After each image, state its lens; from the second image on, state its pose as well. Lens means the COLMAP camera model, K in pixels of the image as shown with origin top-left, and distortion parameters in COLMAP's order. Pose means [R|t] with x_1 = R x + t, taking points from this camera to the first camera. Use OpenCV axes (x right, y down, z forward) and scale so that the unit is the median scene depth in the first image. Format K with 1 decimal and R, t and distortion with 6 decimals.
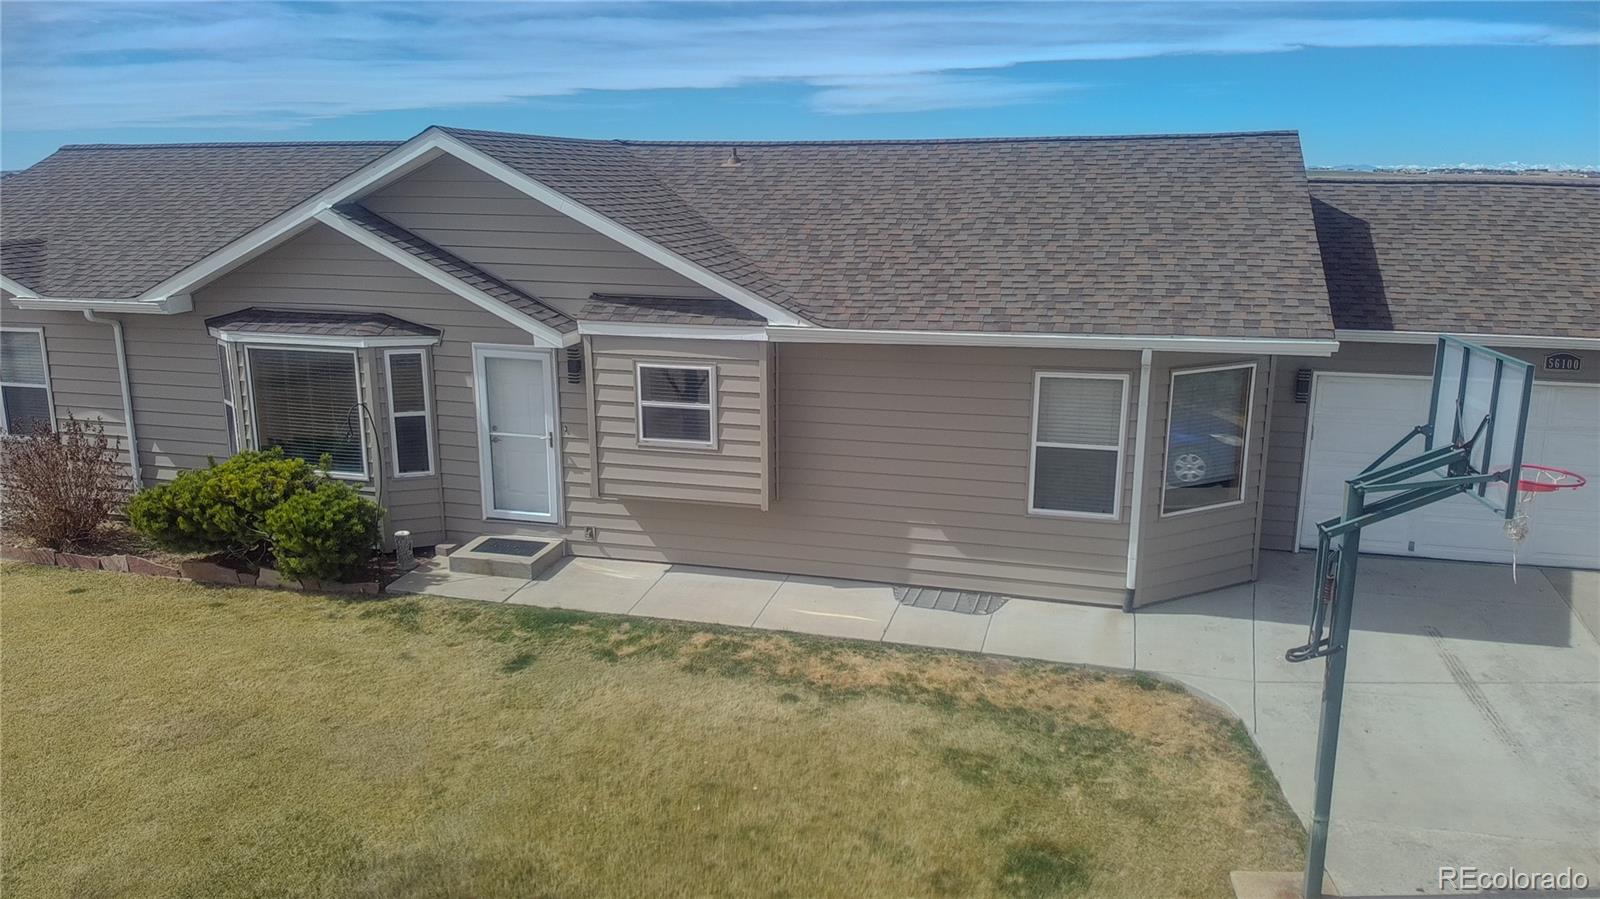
lens RADIAL K [[1175.7, 0, 808.9], [0, 1175.7, 469.9], [0, 0, 1]] dist [0.314660, -0.646348]
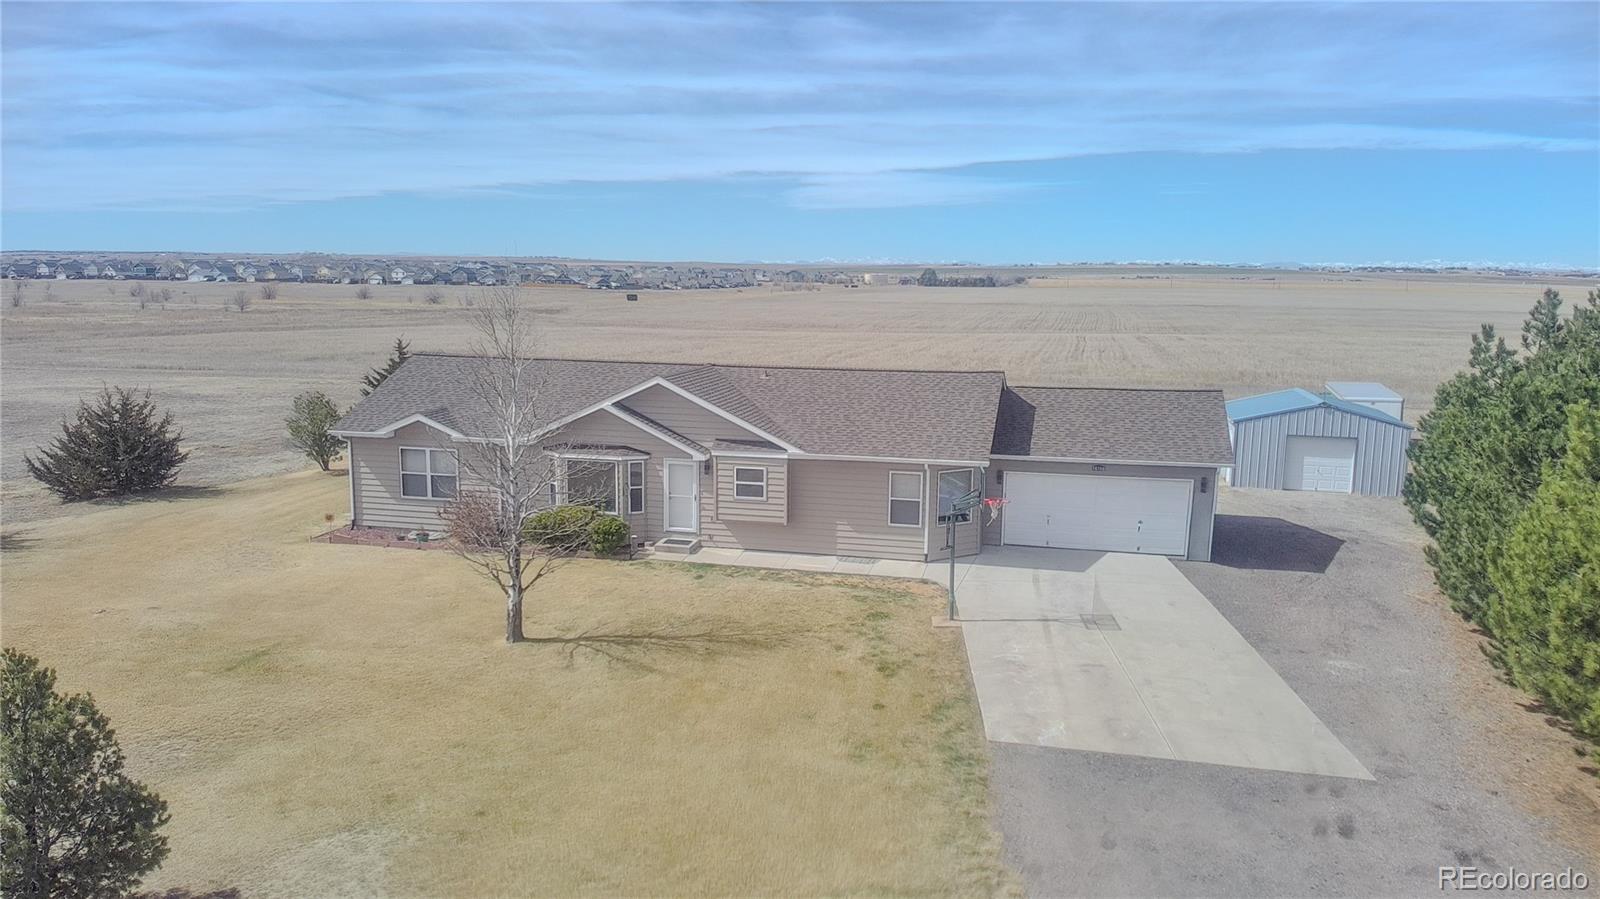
lens RADIAL K [[1175.7, 0, 808.9], [0, 1175.7, 469.9], [0, 0, 1]] dist [0.314660, -0.646348]
pose [[0.999007, 0.003557, 0.044402, -0.097812], [-0.000371, 0.997435, -0.071570, 0.095869], [-0.044543, 0.071483, 0.996447, -1.491834]]
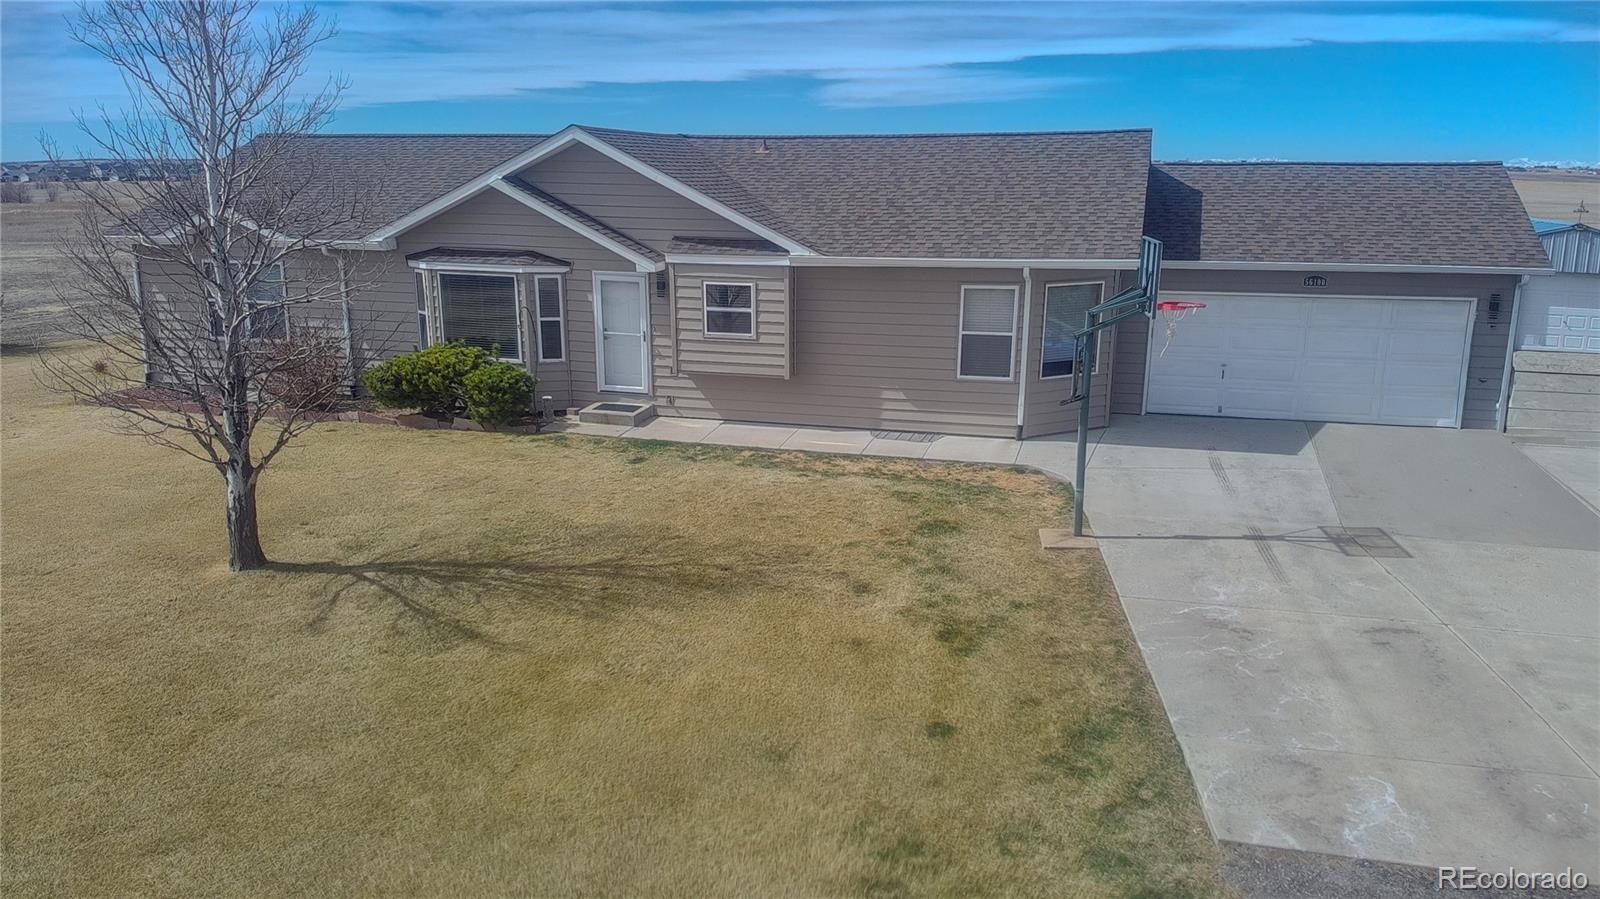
lens RADIAL K [[1175.7, 0, 808.9], [0, 1175.7, 469.9], [0, 0, 1]] dist [0.314660, -0.646348]
pose [[0.999976, 0.004982, -0.004741, -0.000971], [-0.004959, 0.999976, 0.004780, 0.143861], [0.004765, -0.004756, 0.999977, -0.526313]]
